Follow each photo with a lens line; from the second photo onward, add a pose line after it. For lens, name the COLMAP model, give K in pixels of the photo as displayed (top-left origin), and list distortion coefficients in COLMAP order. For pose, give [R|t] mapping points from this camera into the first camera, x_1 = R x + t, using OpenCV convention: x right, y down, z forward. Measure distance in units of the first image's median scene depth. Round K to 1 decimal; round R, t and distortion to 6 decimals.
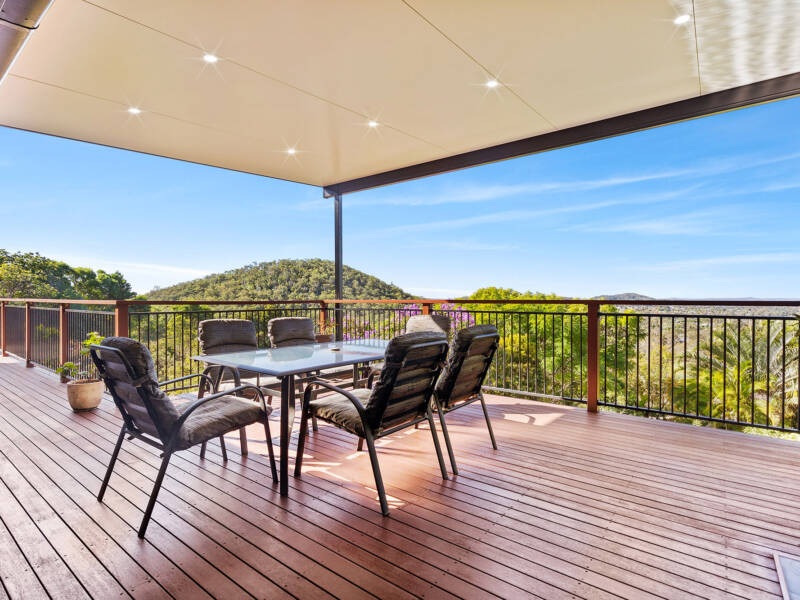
lens RADIAL K [[410.0, 0, 400.0], [0, 410.0, 300.0], [0, 0, 1]] dist [0.062062, 0.000266]
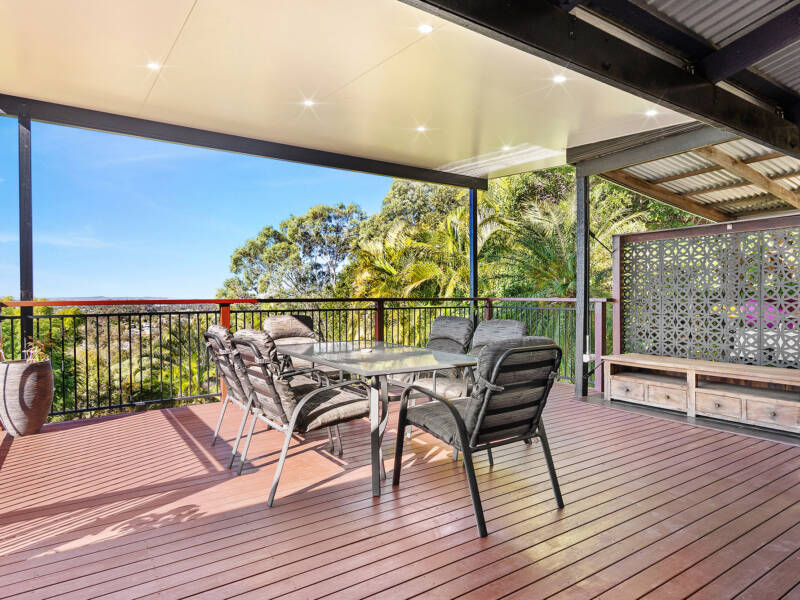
lens RADIAL K [[496.5, 0, 400.0], [0, 496.5, 300.0], [0, 0, 1]] dist [-0.002255, 0.000030]
pose [[0.306946, -0.014037, 0.951623, -0.638522], [0.009220, 0.999888, 0.011775, -0.004135], [-0.951682, 0.005160, 0.307042, 0.309327]]
